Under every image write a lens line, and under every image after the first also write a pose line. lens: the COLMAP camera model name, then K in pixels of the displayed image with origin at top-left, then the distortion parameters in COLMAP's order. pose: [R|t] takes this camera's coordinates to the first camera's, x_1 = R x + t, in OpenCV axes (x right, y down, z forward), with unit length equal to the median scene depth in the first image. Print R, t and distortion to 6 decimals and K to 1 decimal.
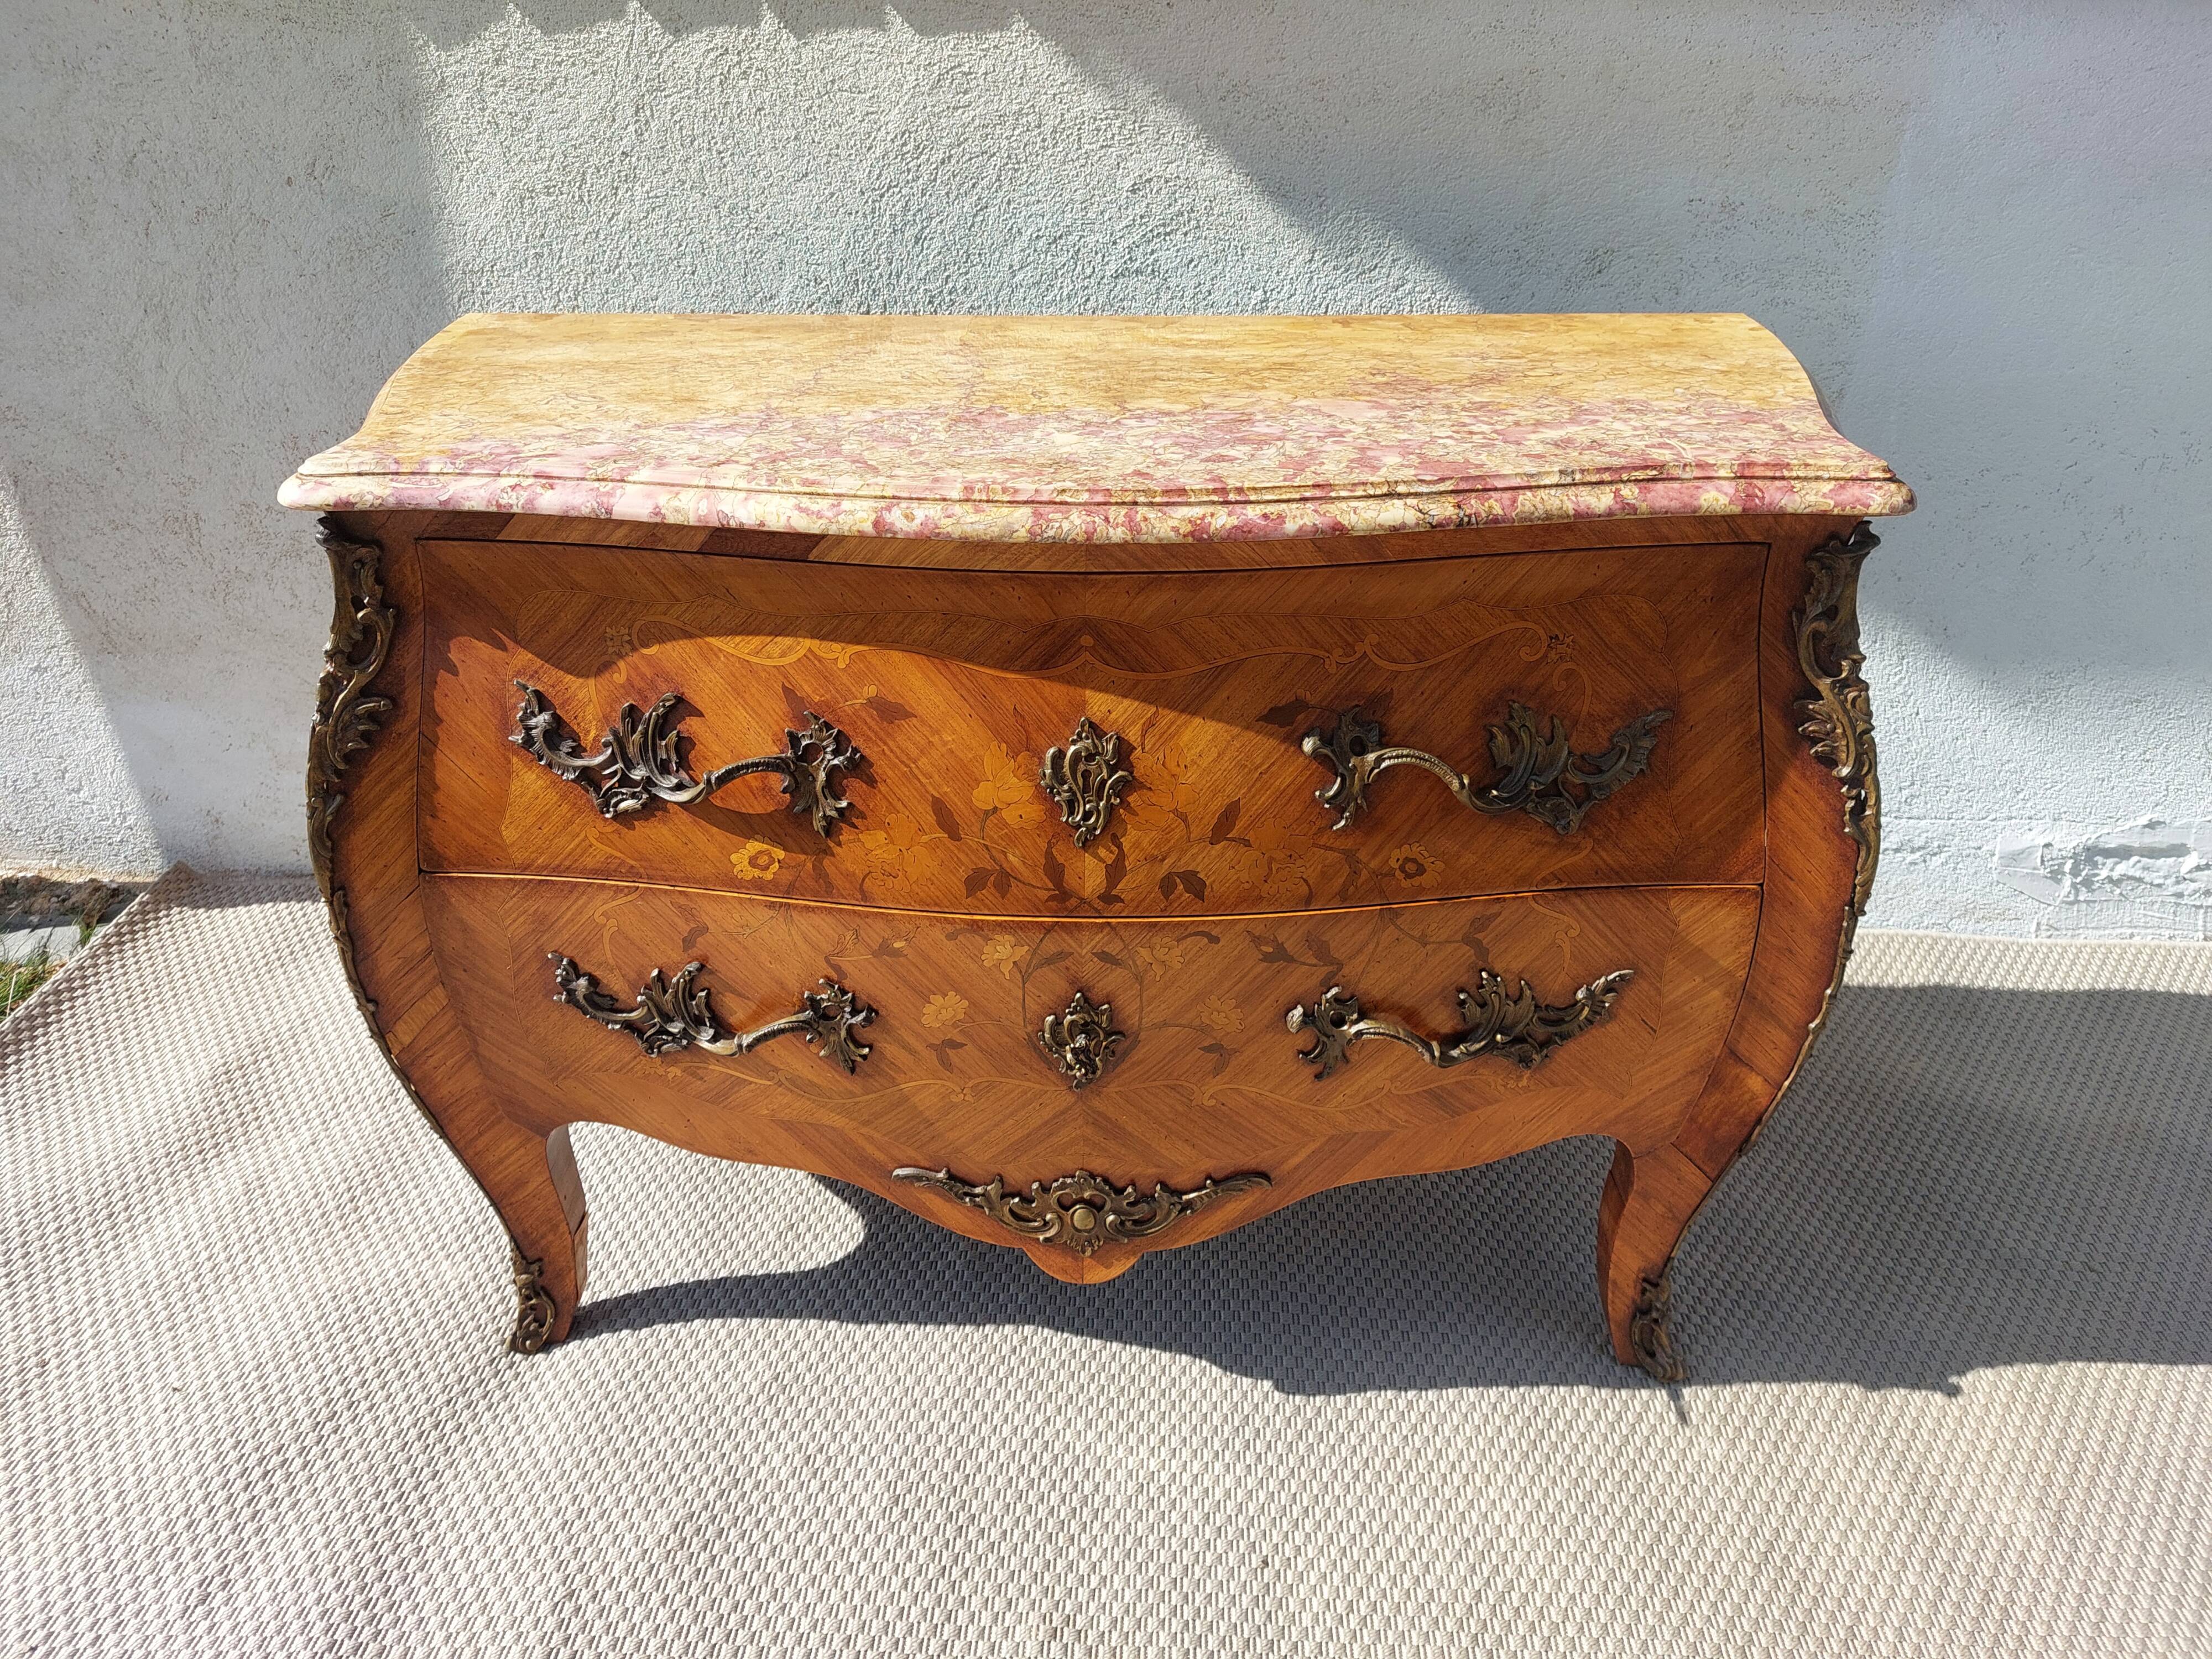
lens RADIAL K [[1646.6, 0, 1098.0], [0, 1646.6, 832.9], [0, 0, 1]] dist [0.032240, -0.050191]
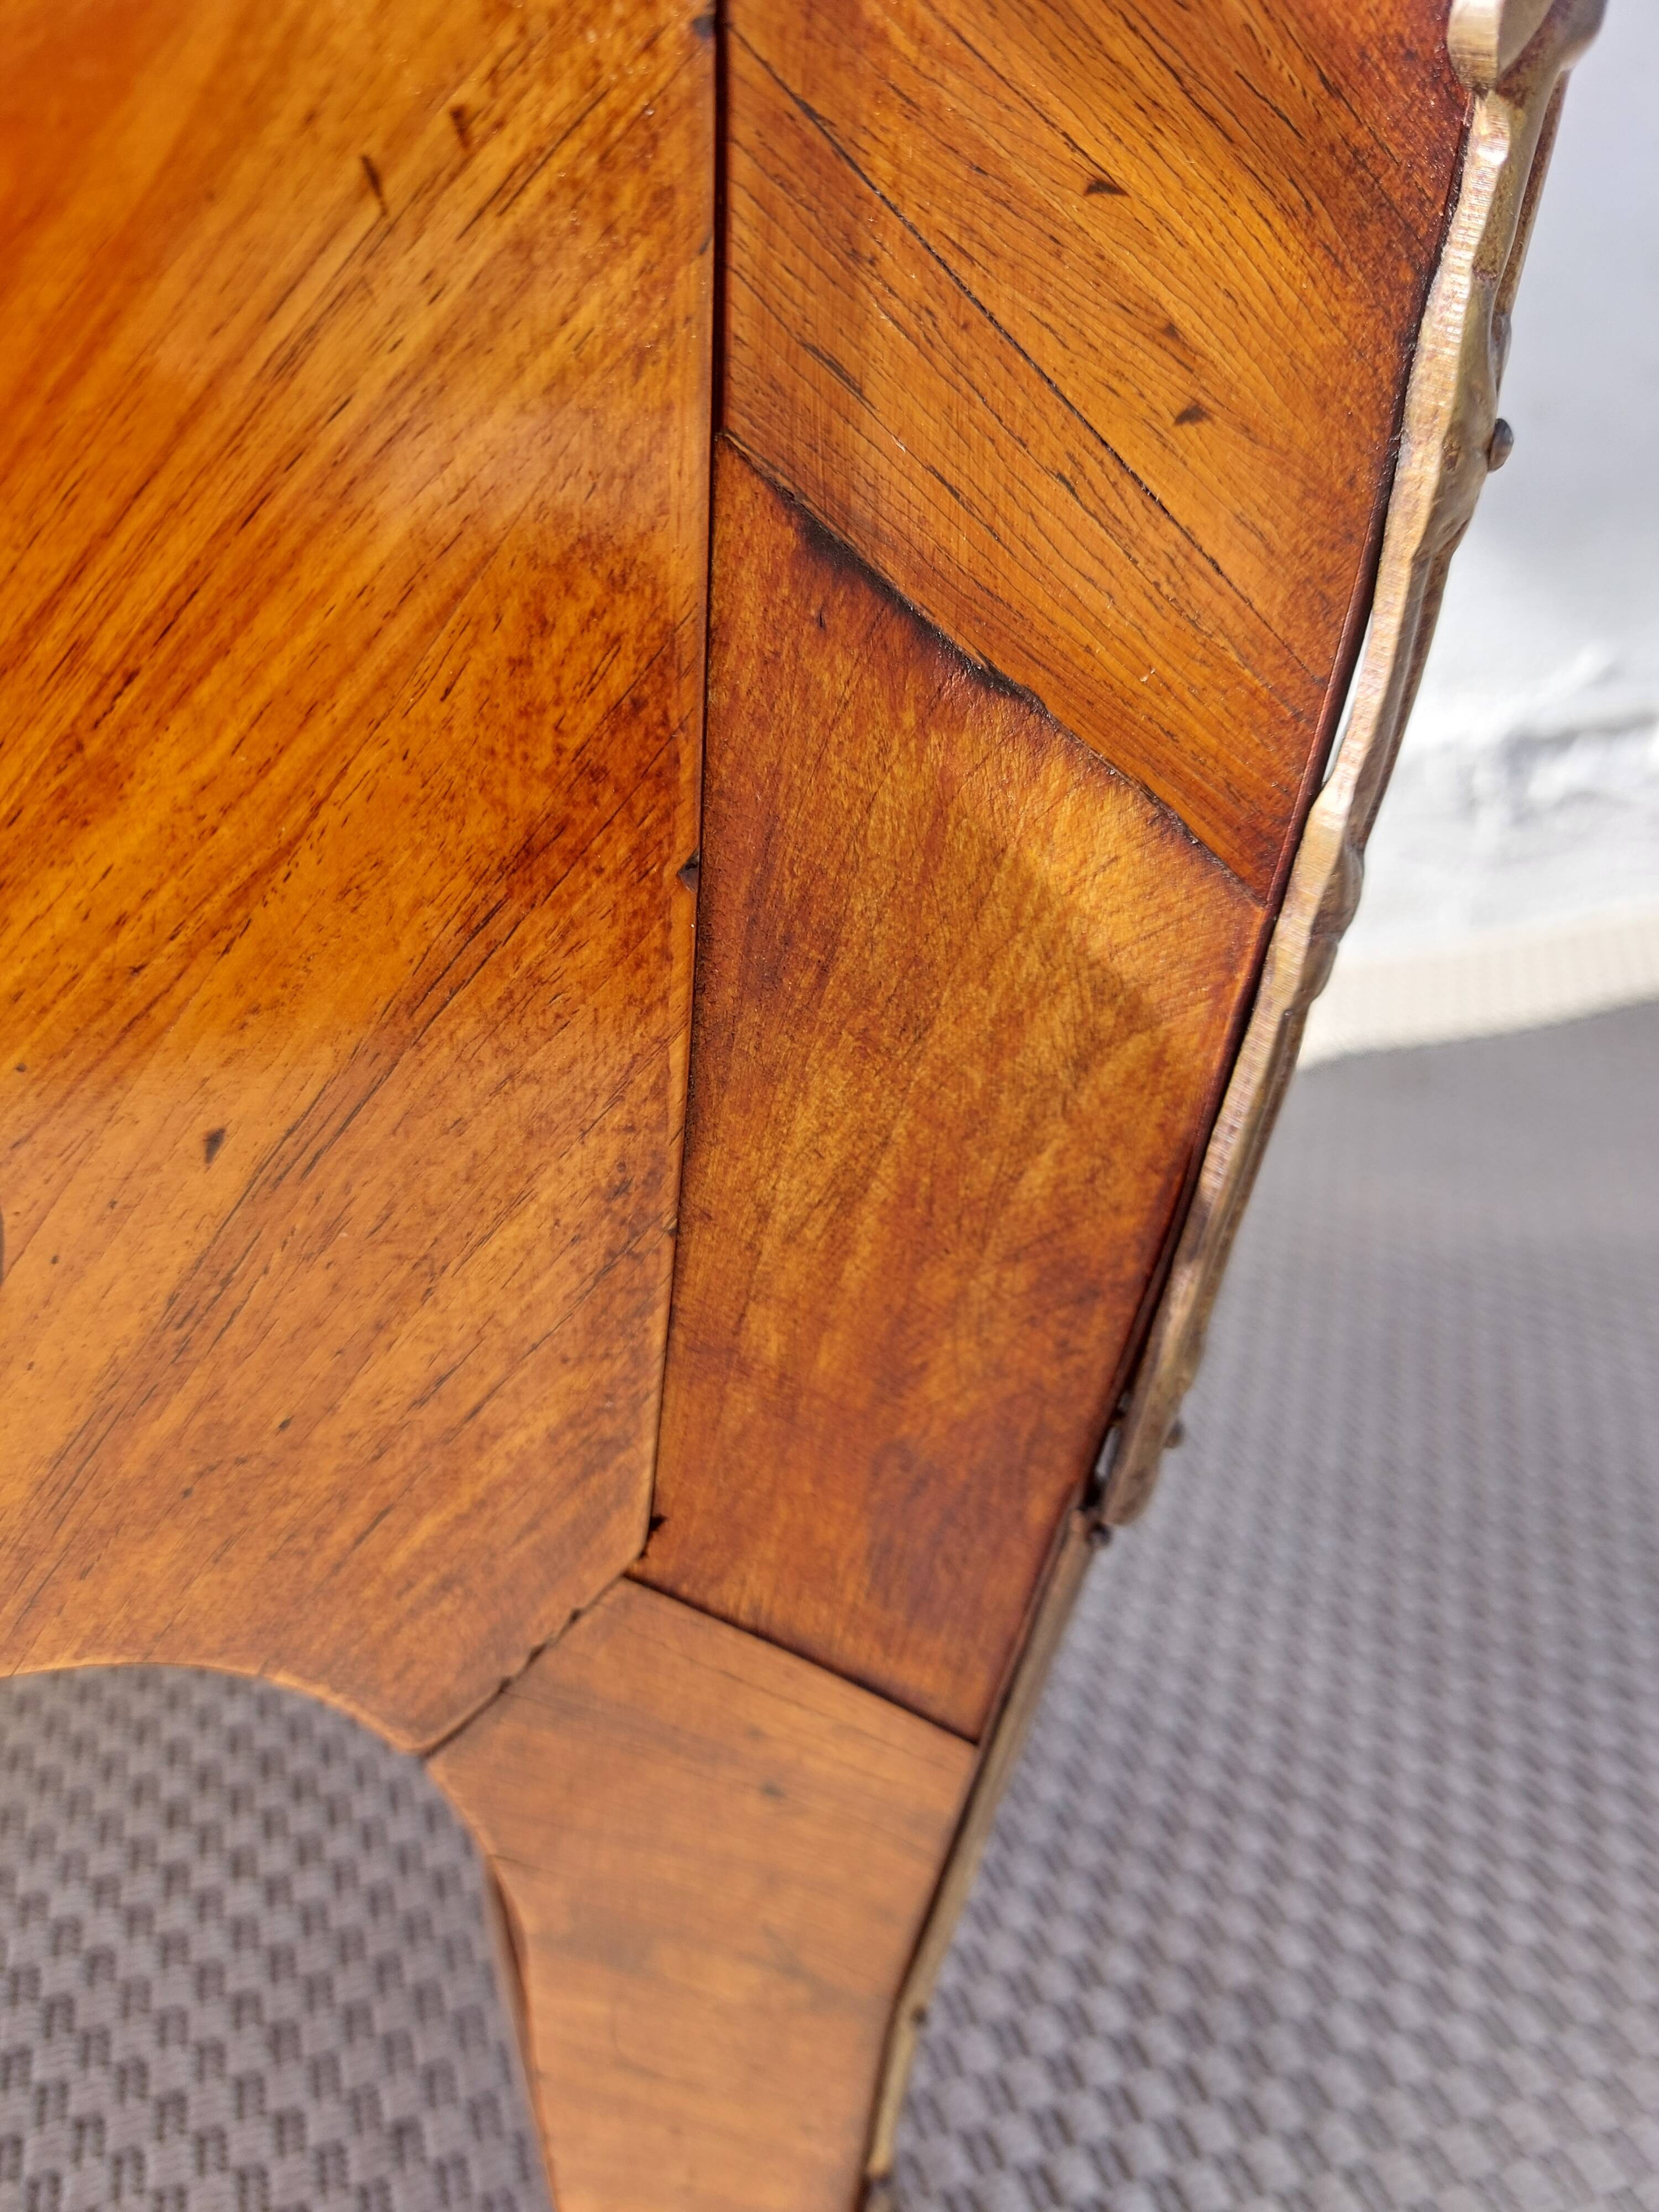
lens RADIAL K [[1598.4, 0, 829.3], [0, 1598.4, 1109.7], [0, 0, 1]] dist [-0.007770, -0.002547]
pose [[0.937991, -0.196763, 0.285406, 0.363565], [0.225233, 0.971767, -0.070282, 0.179413], [-0.263519, 0.130207, 0.955826, 0.947045]]
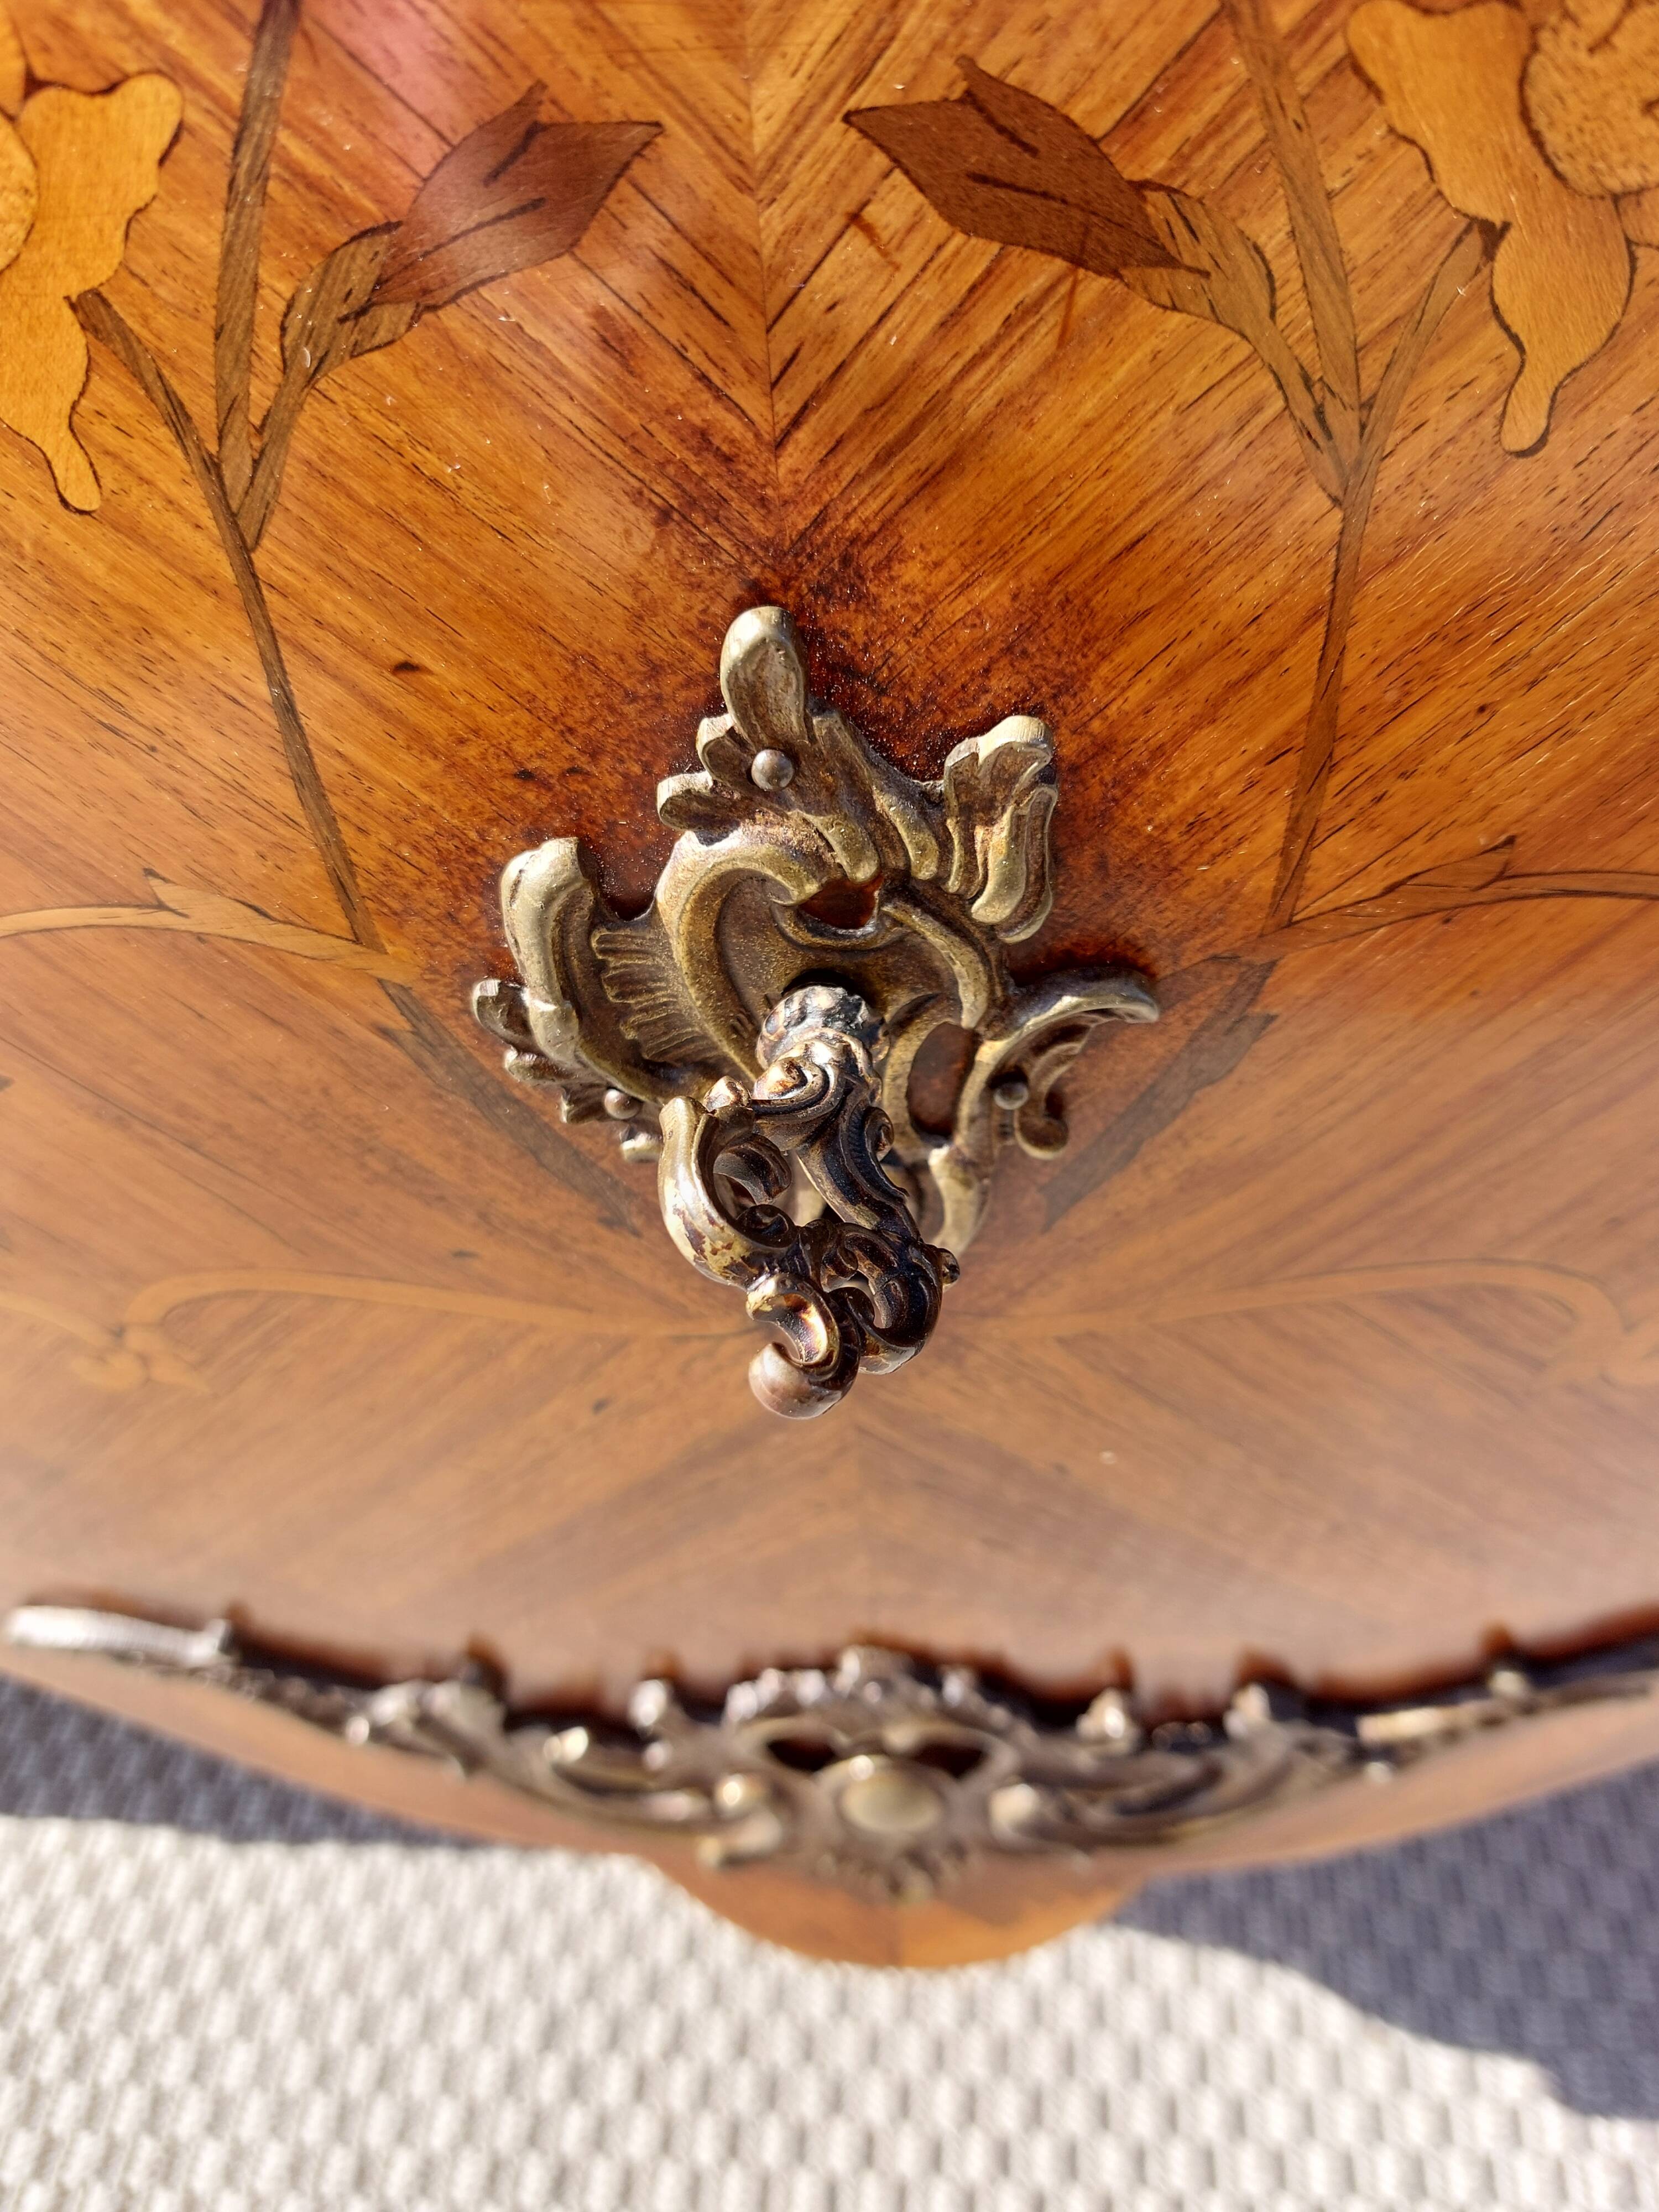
lens RADIAL K [[1646.6, 0, 830.7], [0, 1646.6, 1093.2], [0, 0, 1]] dist [0.032240, -0.050191]
pose [[0.998132, -0.033057, -0.051380, -0.002453], [0.042974, 0.977643, 0.205832, 0.103198], [0.043428, -0.207655, 0.977238, 0.864719]]
